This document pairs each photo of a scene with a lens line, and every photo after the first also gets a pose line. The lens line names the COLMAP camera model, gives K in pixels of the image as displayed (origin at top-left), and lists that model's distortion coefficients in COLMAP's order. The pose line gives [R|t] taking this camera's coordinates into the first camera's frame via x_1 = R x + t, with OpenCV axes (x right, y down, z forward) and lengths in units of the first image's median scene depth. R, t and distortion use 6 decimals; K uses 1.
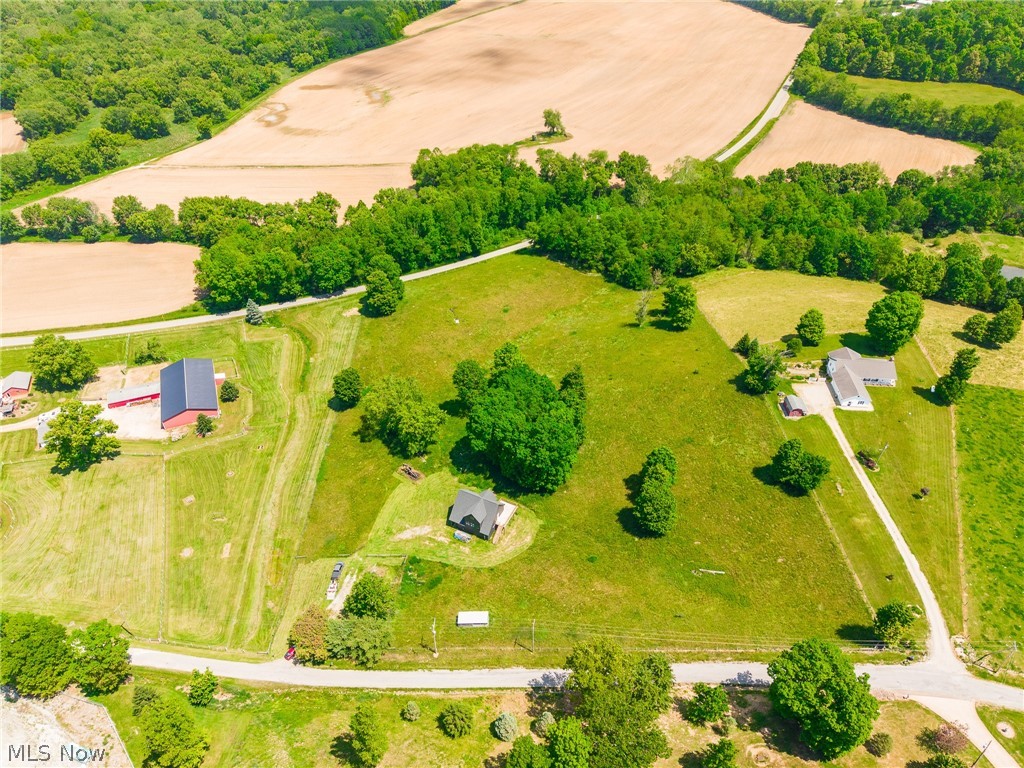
lens RADIAL K [[688.1, 0, 514.9], [0, 688.1, 385.0], [0, 0, 1]] dist [0.041647, -0.041705]
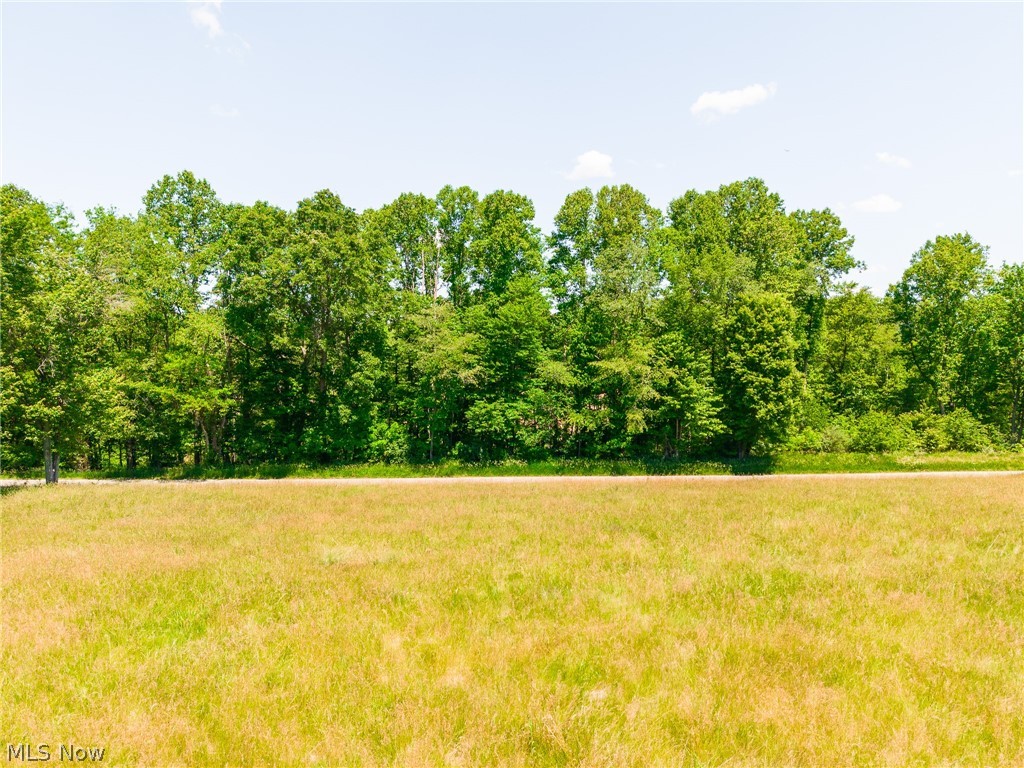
lens RADIAL K [[688.1, 0, 511.8], [0, 688.1, 385.3], [0, 0, 1]] dist [0.041647, -0.041705]
pose [[0.892117, 0.033363, -0.450572, -0.032938], [-0.279874, 0.823694, -0.493151, -0.104980], [0.354680, 0.566052, 0.744169, 0.881800]]
